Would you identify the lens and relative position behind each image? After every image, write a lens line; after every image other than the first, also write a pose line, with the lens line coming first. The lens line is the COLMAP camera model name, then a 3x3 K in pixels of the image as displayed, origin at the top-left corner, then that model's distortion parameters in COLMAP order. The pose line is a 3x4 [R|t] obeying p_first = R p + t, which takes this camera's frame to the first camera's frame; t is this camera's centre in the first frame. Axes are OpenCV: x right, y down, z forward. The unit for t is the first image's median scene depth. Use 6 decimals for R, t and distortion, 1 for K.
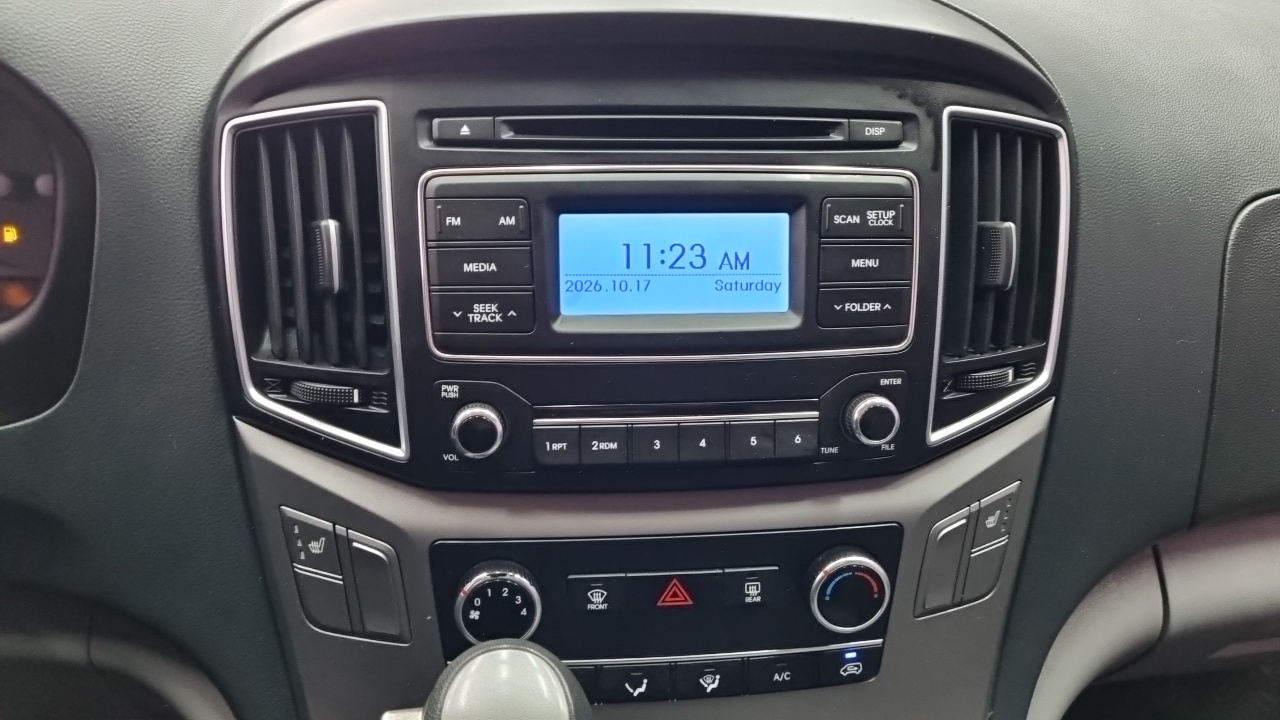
lens RADIAL K [[1013.8, 0, 627.0], [0, 1013.8, 363.2], [0, 0, 1]] dist [0.042336, -0.048639]
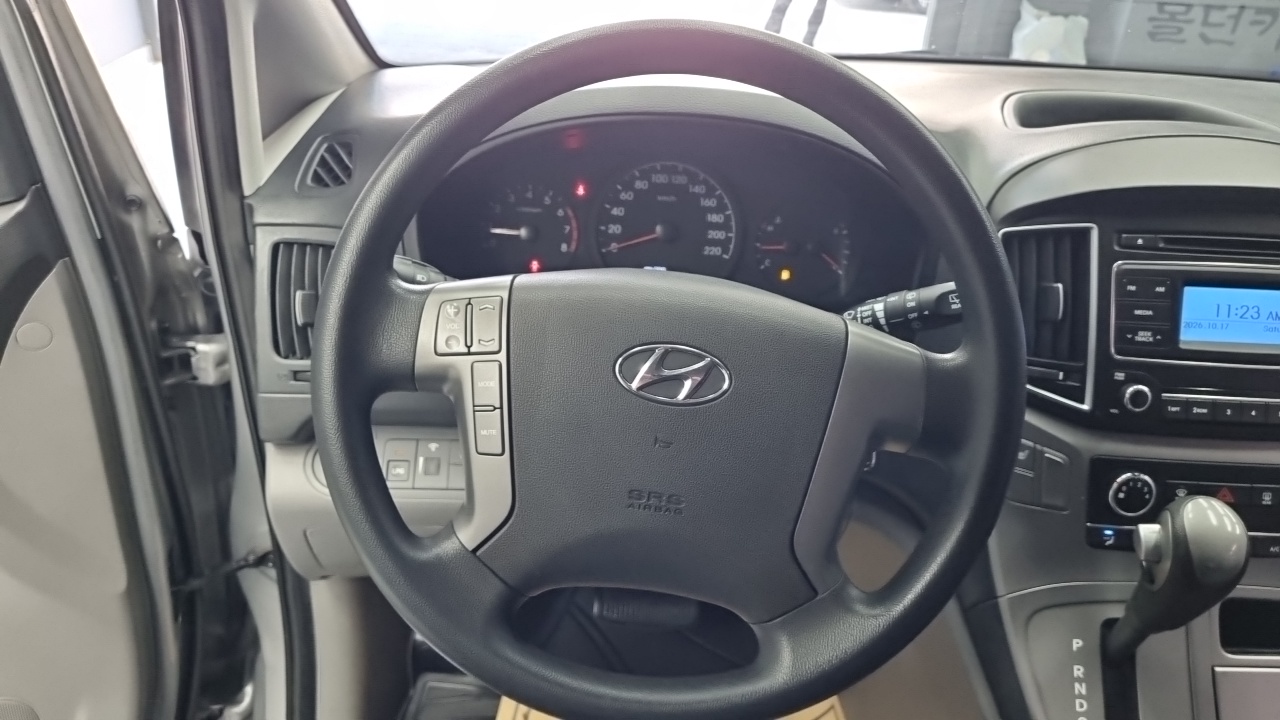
lens RADIAL K [[1013.8, 0, 647.3], [0, 1013.8, 356.1], [0, 0, 1]] dist [0.042336, -0.048639]
pose [[0.992821, 0.060825, -0.102991, -0.807967], [-0.063345, 0.997763, -0.021376, 0.082193], [0.101460, 0.027746, 0.994453, -0.939851]]
